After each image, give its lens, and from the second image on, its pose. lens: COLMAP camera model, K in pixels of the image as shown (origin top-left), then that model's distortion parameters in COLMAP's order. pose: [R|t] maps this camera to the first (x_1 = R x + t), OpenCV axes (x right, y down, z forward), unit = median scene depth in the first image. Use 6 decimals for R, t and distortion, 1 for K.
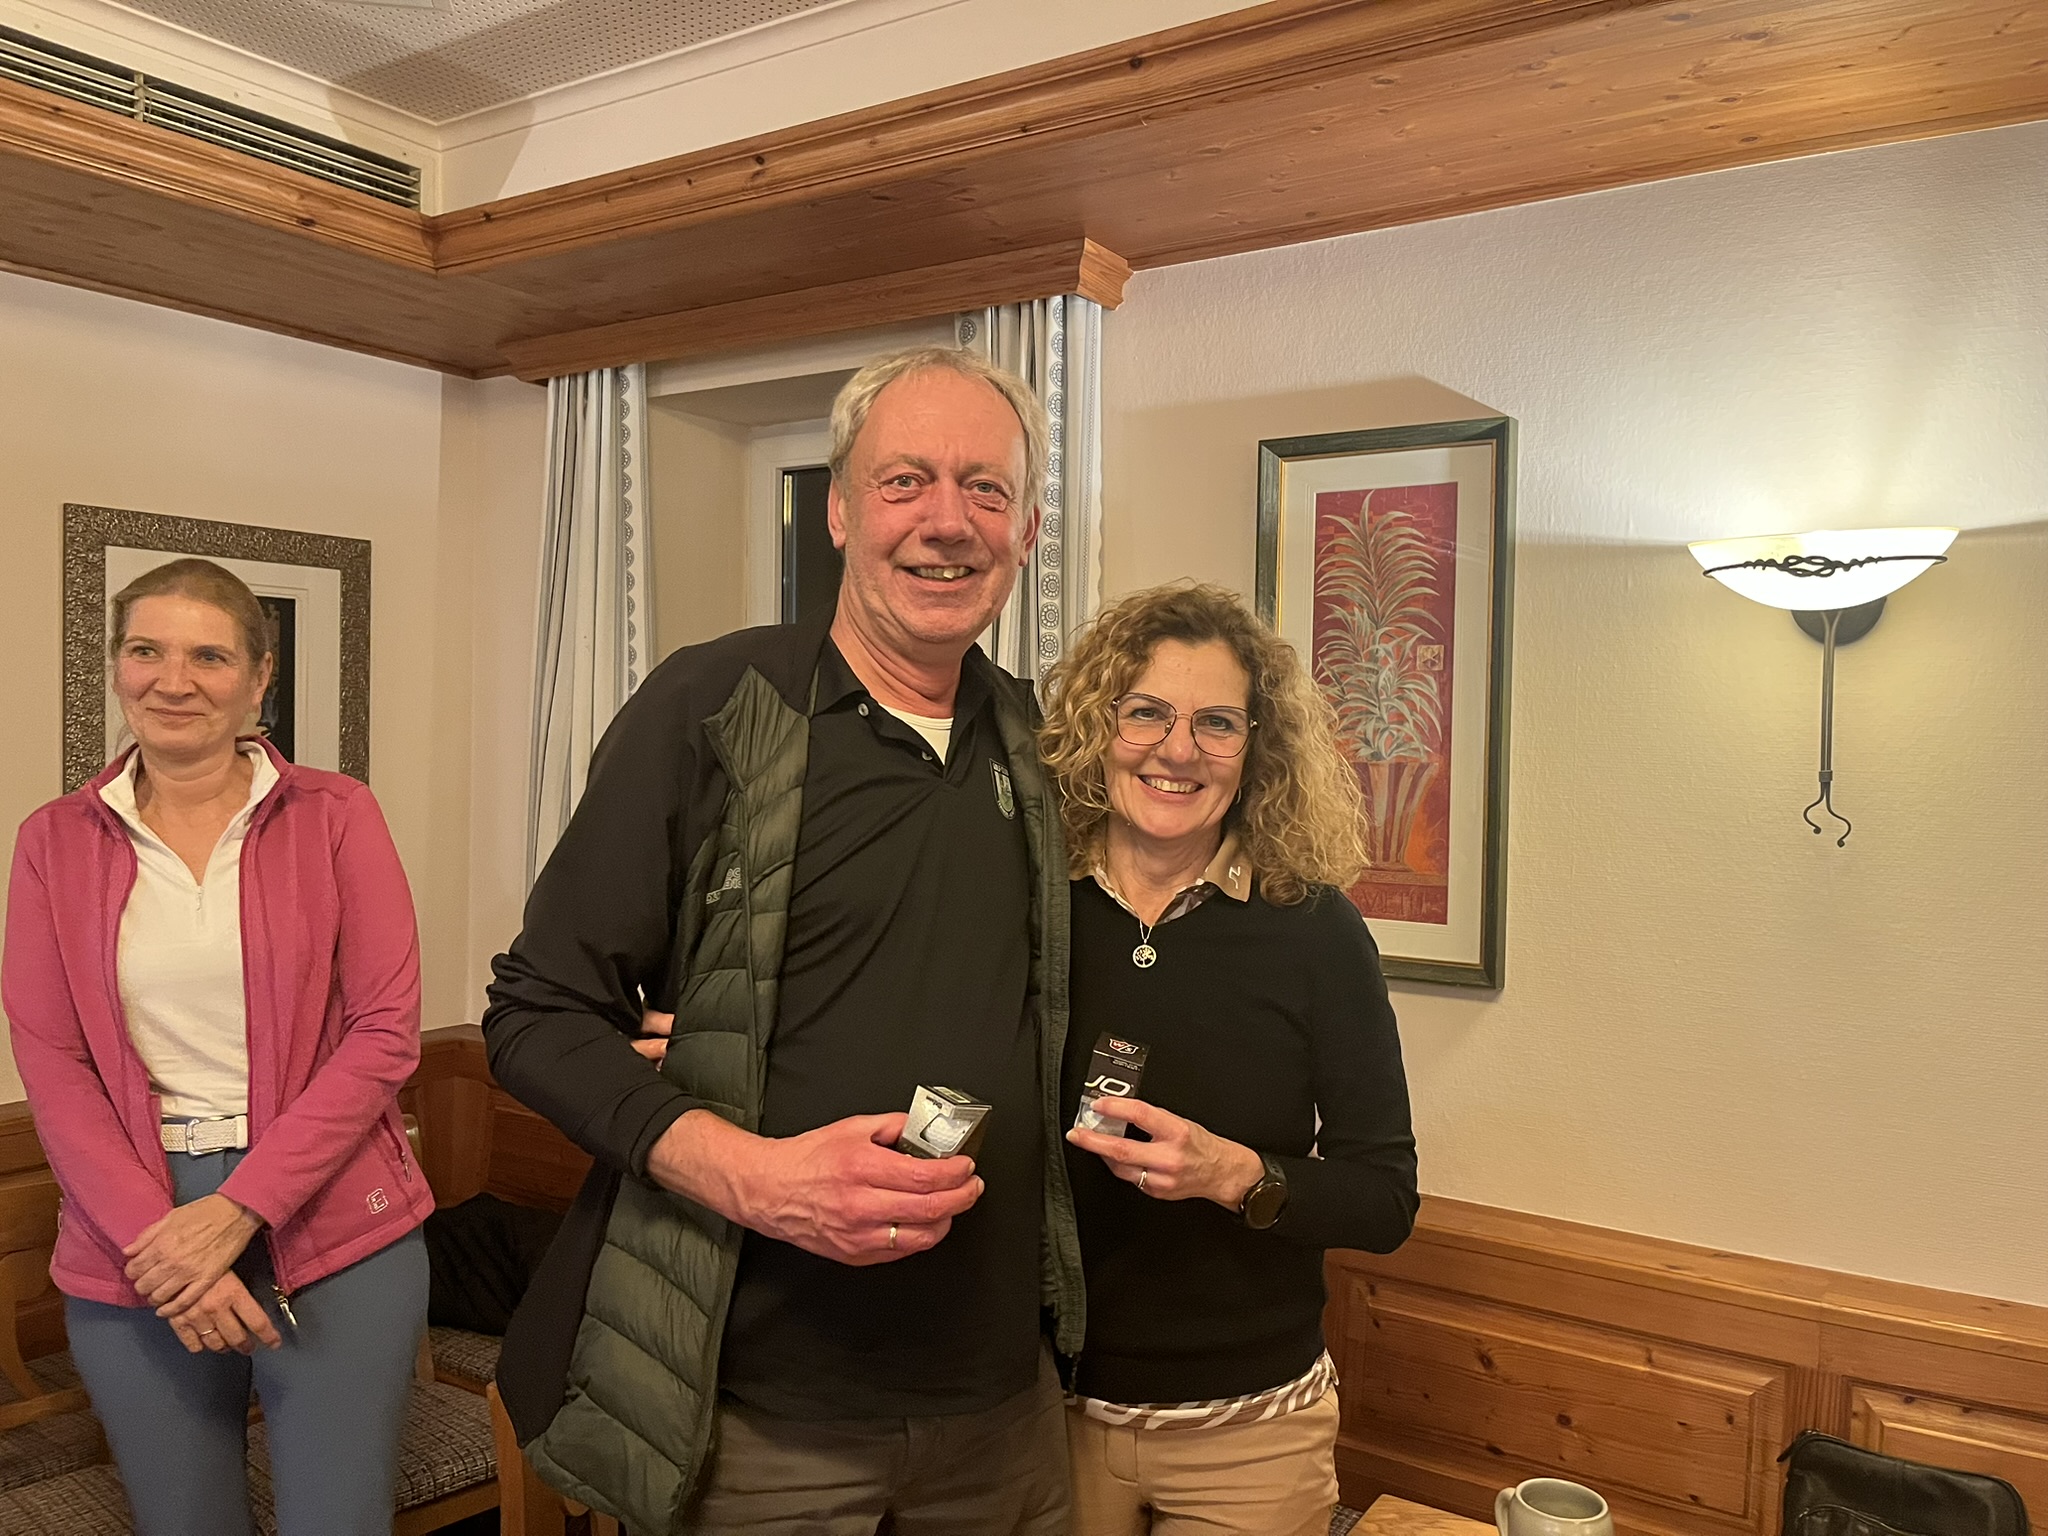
lens RADIAL K [[1562.3, 0, 1014.2], [0, 1562.3, 781.2], [0, 0, 1]] dist [0.065834, -0.091766]
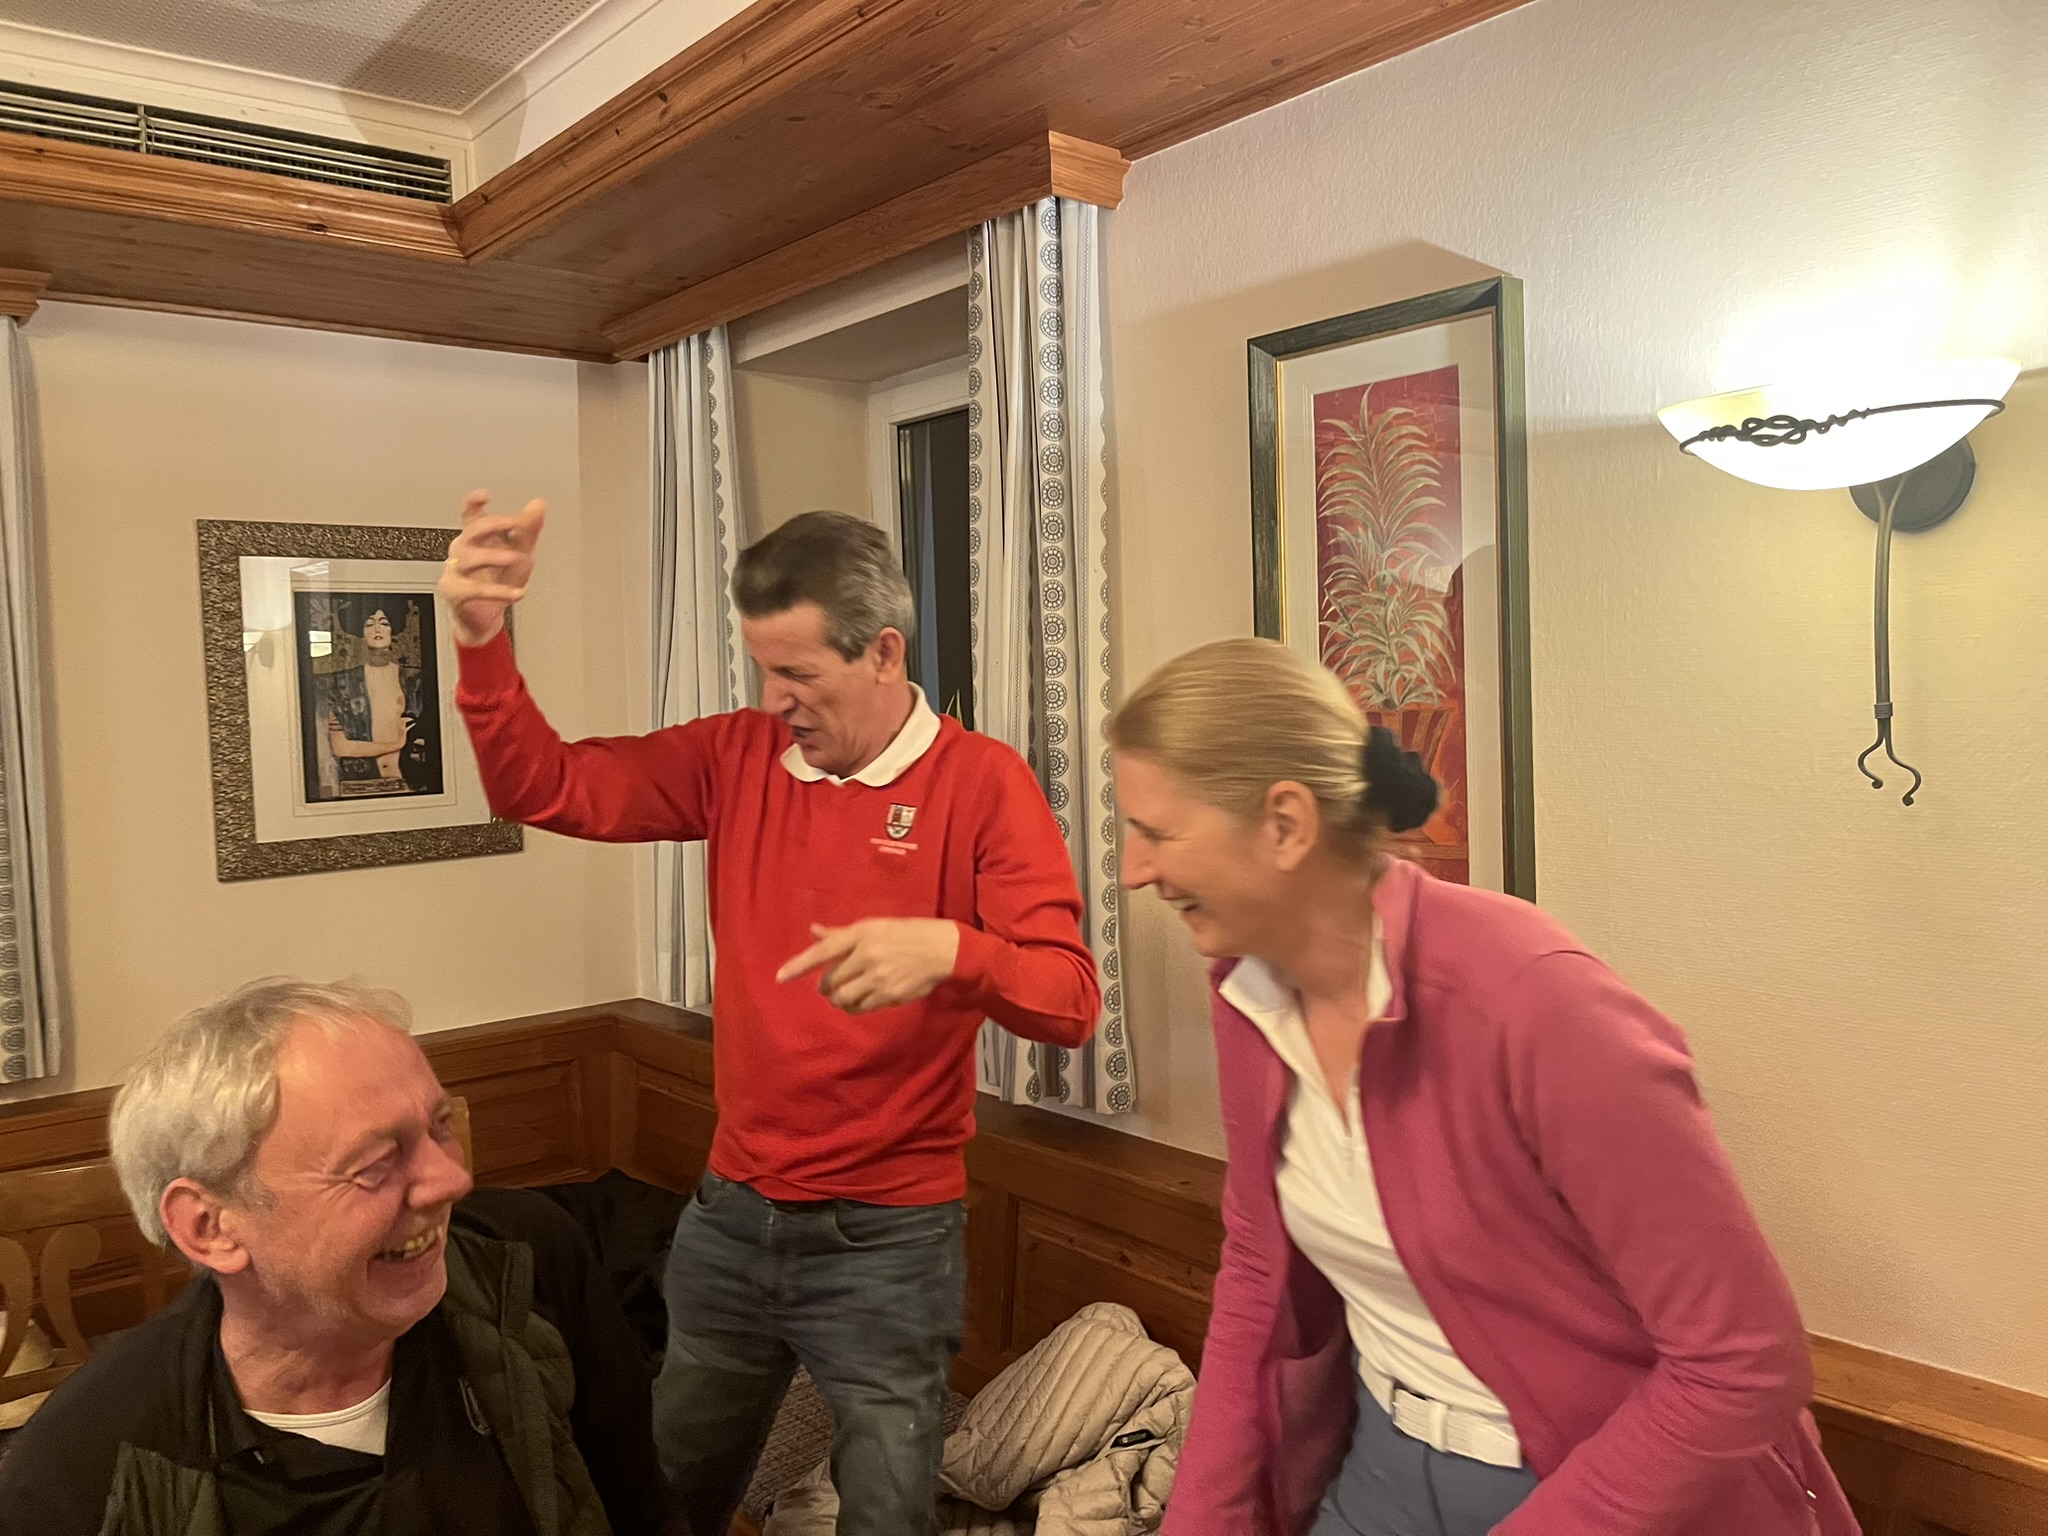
lens RADIAL K [[1562.3, 0, 1033.0], [0, 1562.3, 759.7], [0, 0, 1]] dist [0.065834, -0.091766]
pose [[0.959396, -0.034979, -0.279884, 0.278049], [0.040337, 0.999096, 0.013404, -0.005029], [0.279162, -0.024150, 0.959940, 0.144212]]
